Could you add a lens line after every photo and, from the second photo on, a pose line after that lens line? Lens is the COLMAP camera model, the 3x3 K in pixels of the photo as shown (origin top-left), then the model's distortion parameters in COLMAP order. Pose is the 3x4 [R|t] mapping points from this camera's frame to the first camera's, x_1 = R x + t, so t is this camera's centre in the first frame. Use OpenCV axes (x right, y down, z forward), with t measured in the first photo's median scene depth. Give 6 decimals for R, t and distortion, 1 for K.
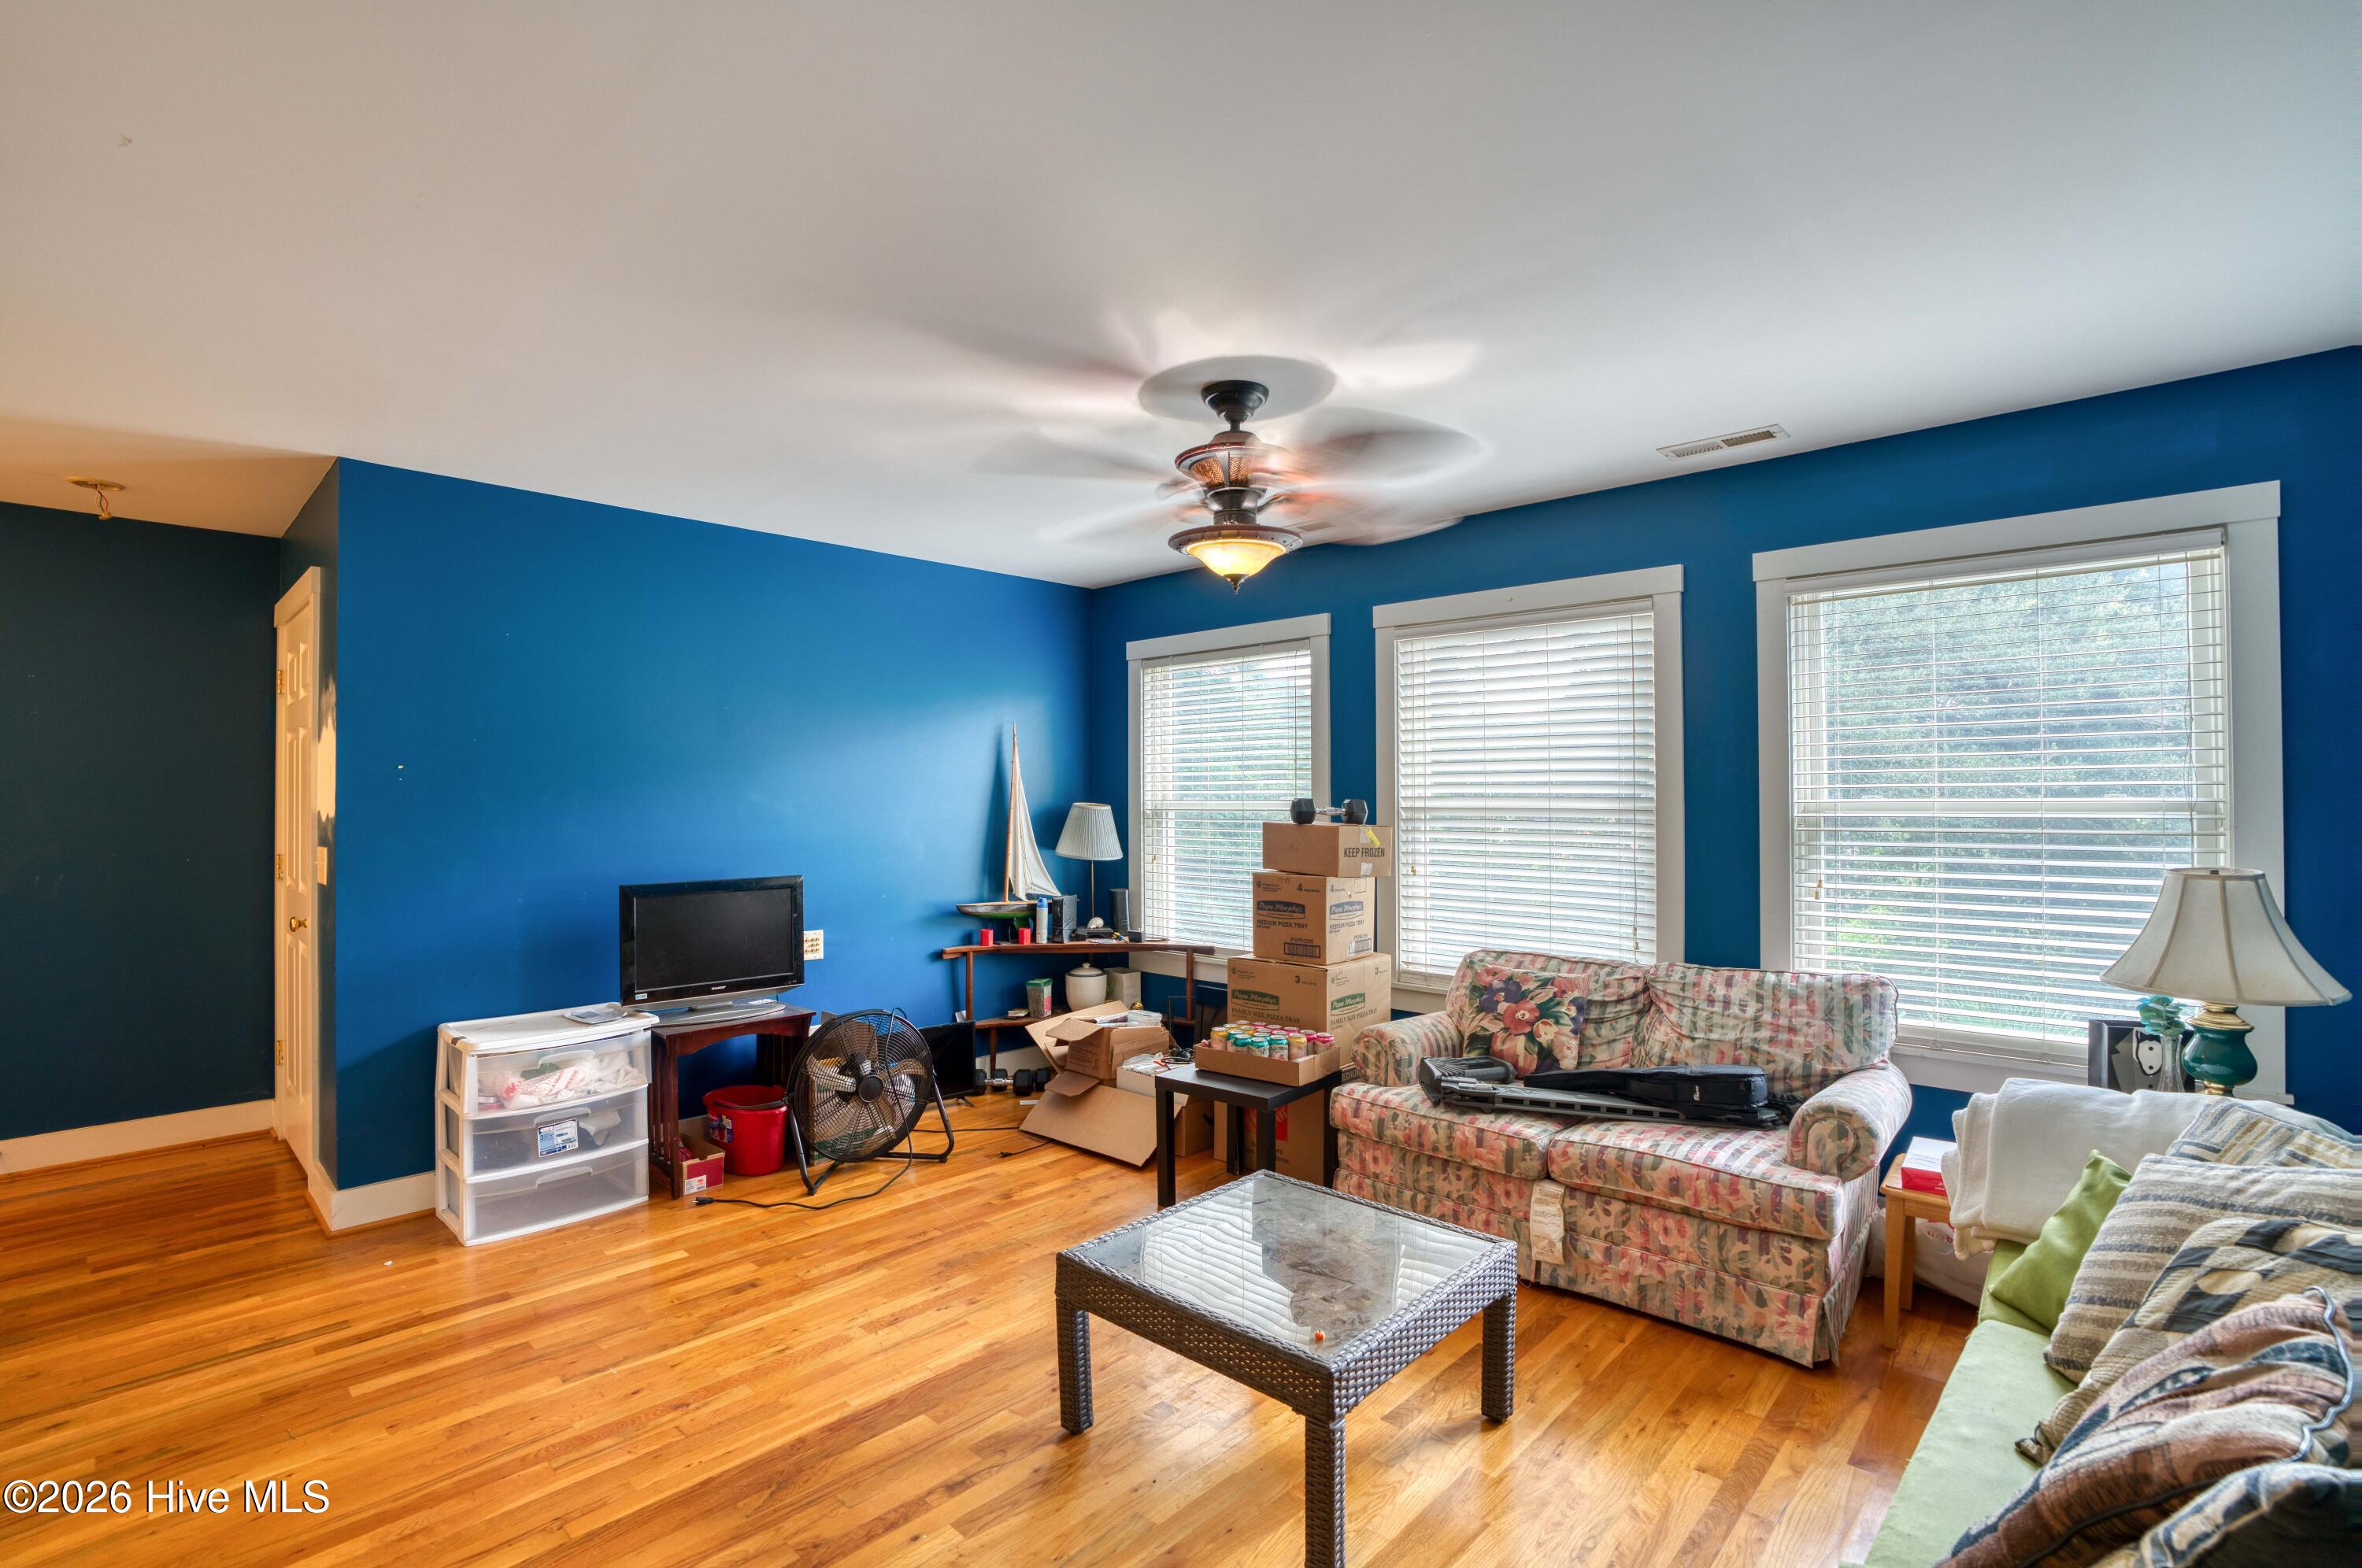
lens RADIAL K [[1102.4, 0, 1181.0], [0, 1102.4, 784.0], [0, 0, 1]] dist [-0.016215, 0.002015]
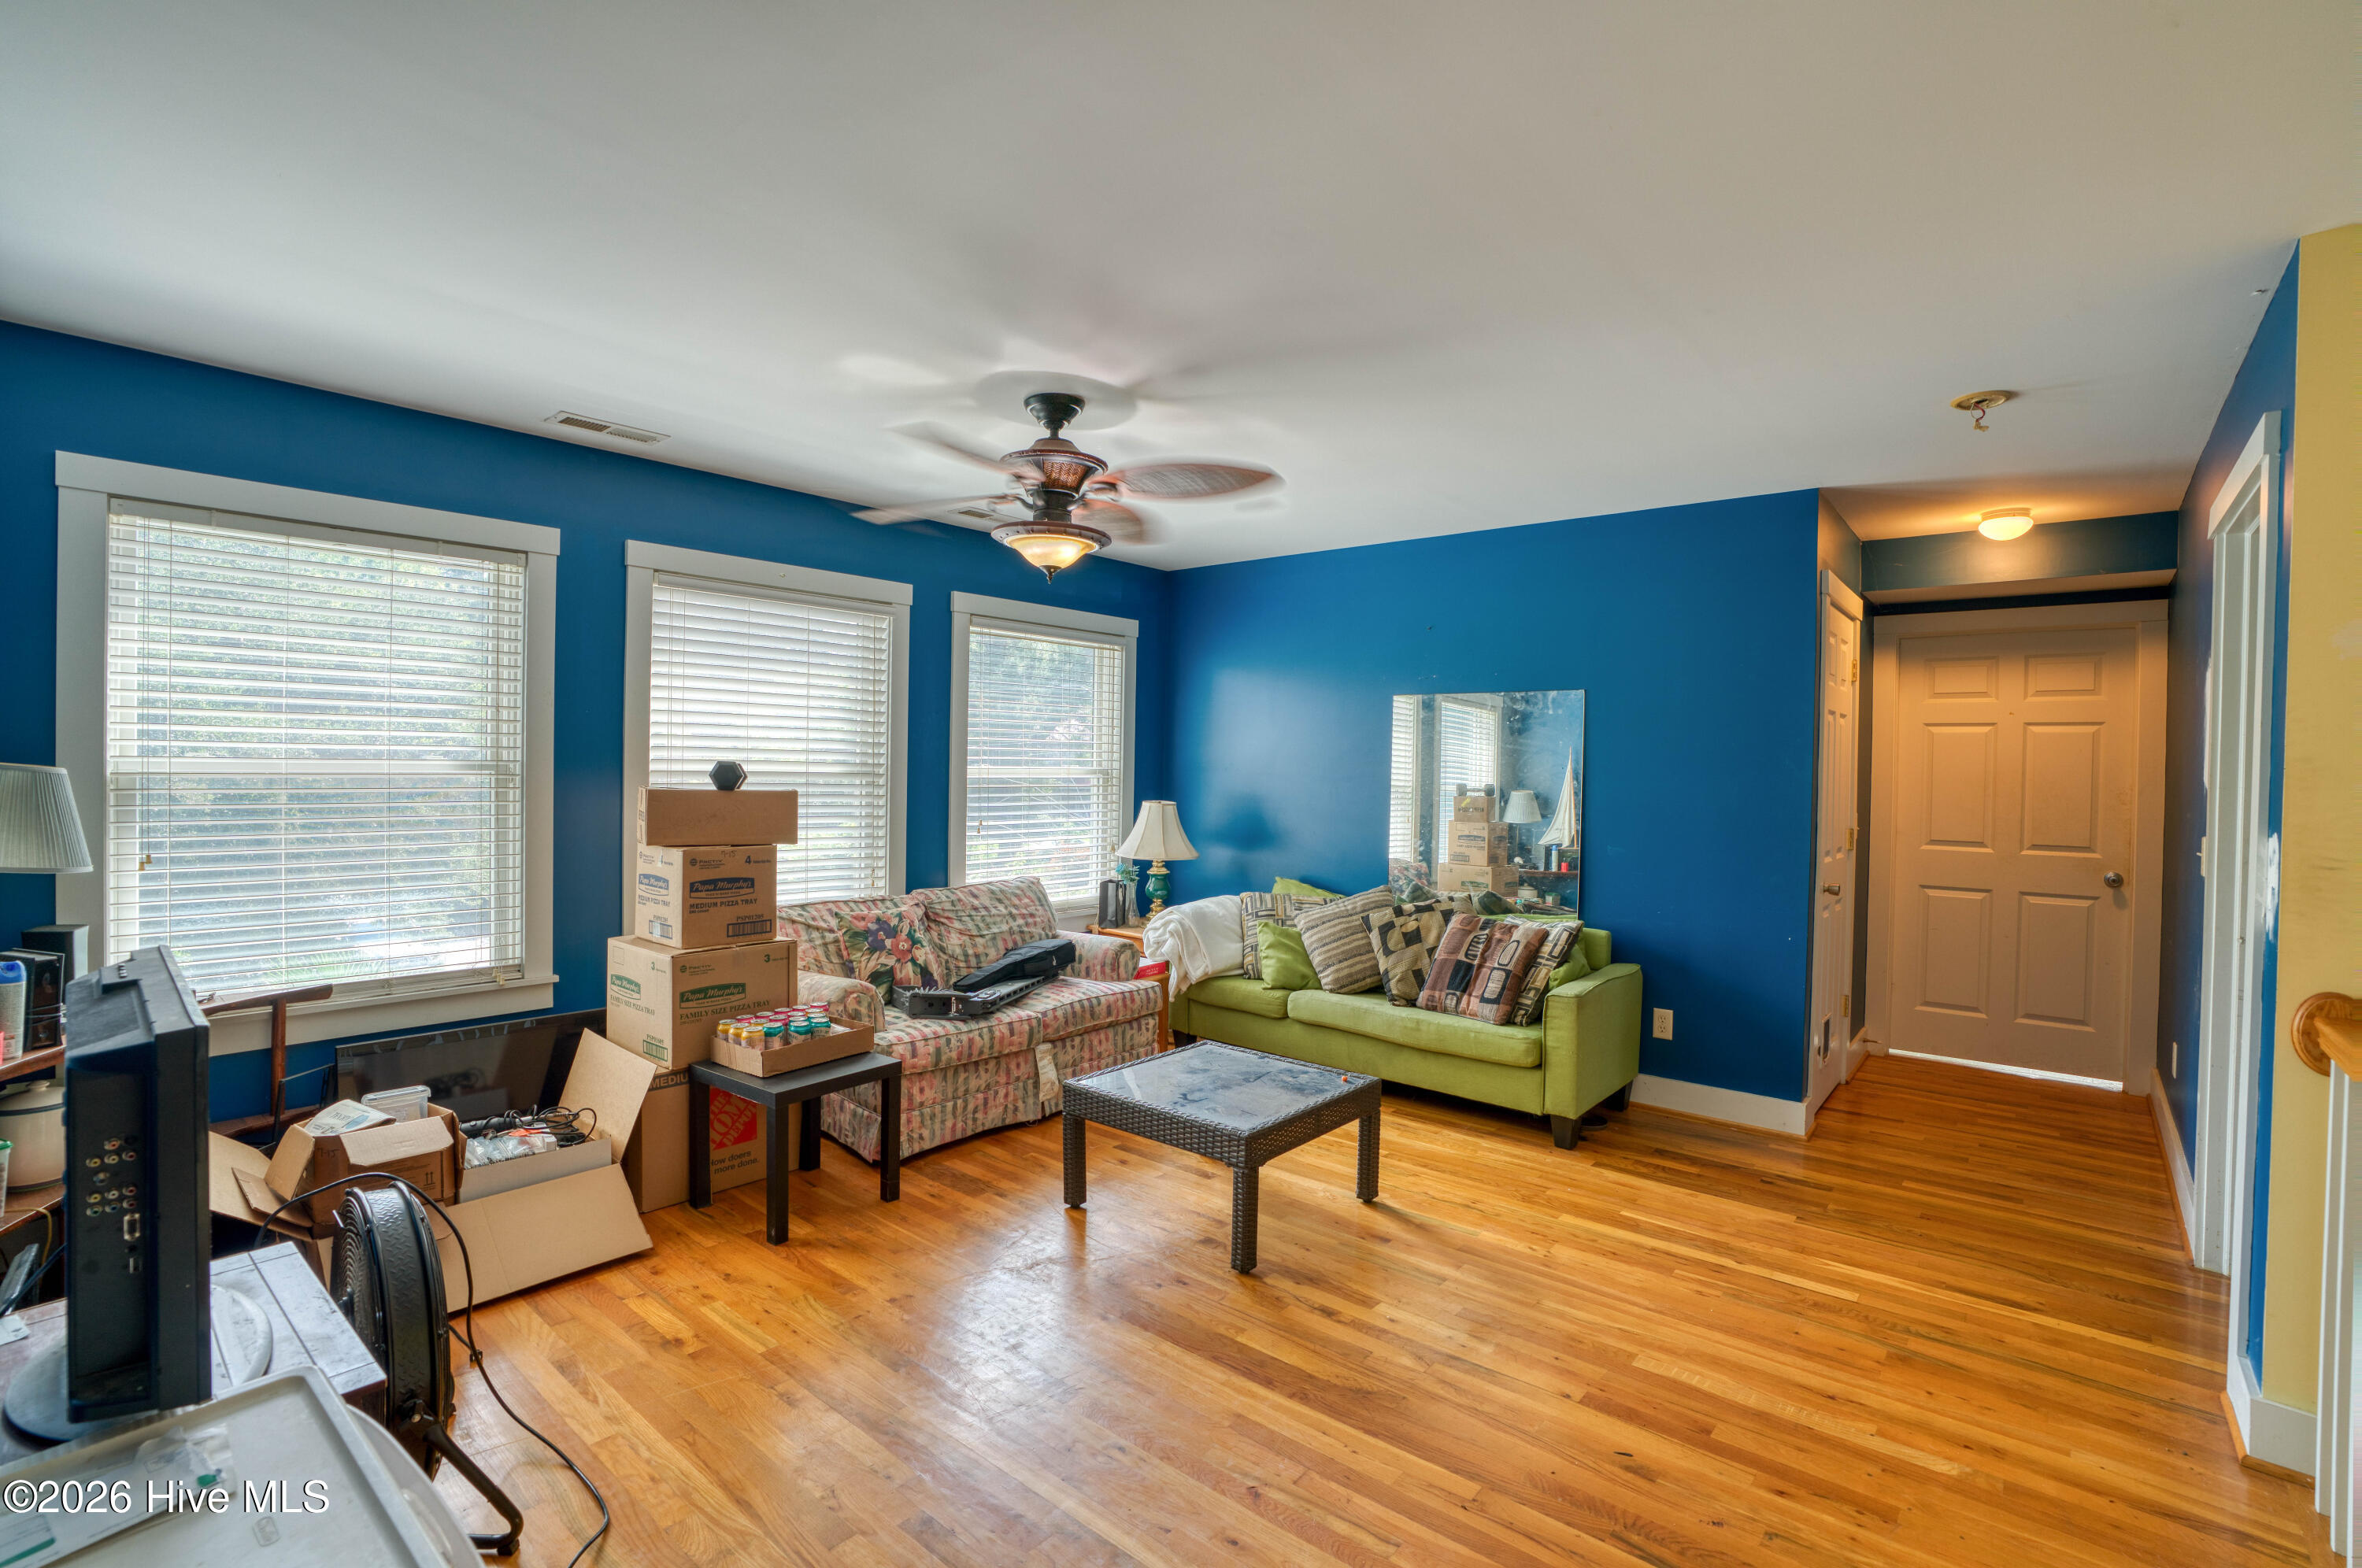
lens RADIAL K [[1079.7, 0, 1181.0], [0, 1079.7, 784.0], [0, 0, 1]] dist [-0.059592, 0.024217]
pose [[-0.029092, -0.011128, 0.999515, -0.847326], [-0.021811, 0.999707, 0.010495, 0.016094], [-0.999339, -0.021495, -0.029326, 0.729326]]
